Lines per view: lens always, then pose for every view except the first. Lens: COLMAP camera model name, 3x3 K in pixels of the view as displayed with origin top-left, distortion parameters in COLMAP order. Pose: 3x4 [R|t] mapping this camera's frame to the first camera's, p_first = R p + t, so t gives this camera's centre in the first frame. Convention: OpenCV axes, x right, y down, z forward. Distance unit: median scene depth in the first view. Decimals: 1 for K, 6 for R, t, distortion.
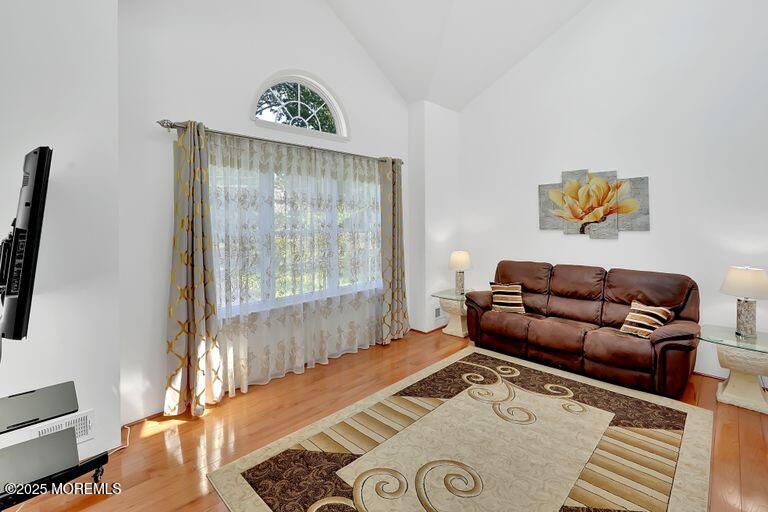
lens RADIAL K [[362.8, 0, 384.6], [0, 362.8, 219.7], [0, 0, 1]] dist [-0.012601, 0.002519]
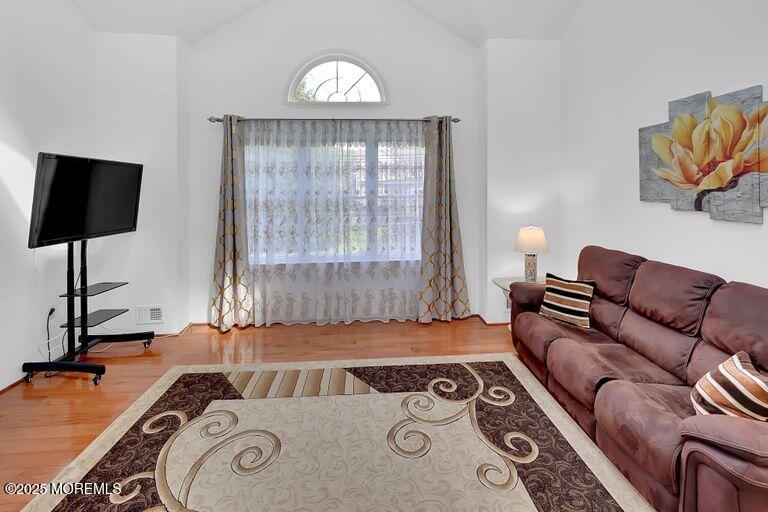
lens RADIAL K [[362.8, 0, 362.2], [0, 362.8, 188.3], [0, 0, 1]] dist [-0.012601, 0.002519]
pose [[0.728559, 0.001000, -0.684983, 0.581071], [0.006583, 0.999943, 0.008463, -0.003322], [0.684952, -0.010675, 0.728510, 0.267982]]
